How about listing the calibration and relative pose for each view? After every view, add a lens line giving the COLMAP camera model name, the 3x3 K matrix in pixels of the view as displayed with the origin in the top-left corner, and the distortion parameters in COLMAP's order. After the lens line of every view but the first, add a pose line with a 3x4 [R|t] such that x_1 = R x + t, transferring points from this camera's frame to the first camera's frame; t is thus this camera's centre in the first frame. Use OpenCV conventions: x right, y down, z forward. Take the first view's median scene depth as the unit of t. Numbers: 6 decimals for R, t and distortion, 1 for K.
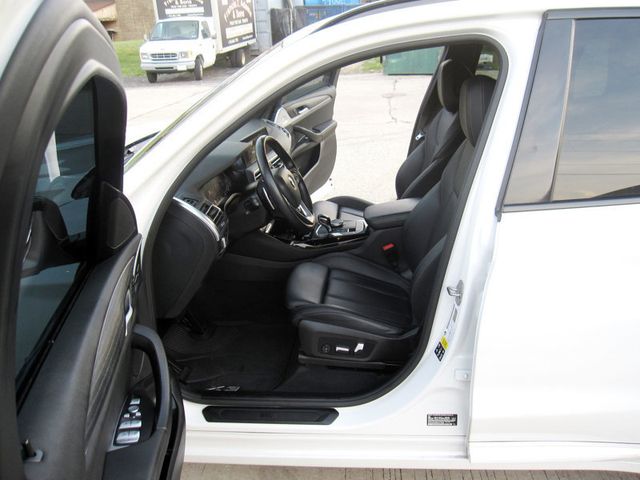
lens RADIAL K [[534.8, 0, 320.0], [0, 534.8, 240.0], [0, 0, 1]] dist [-0.086711, 0.075360]
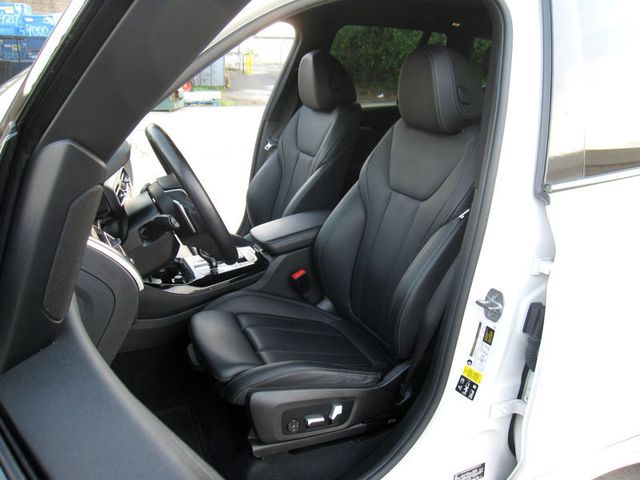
lens RADIAL K [[534.8, 0, 320.0], [0, 534.8, 240.0], [0, 0, 1]] dist [-0.086711, 0.075360]
pose [[0.864720, -0.109265, 0.490225, -0.264505], [0.147648, 0.988224, -0.040177, -0.000393], [-0.480062, 0.107123, 0.870669, 0.360711]]
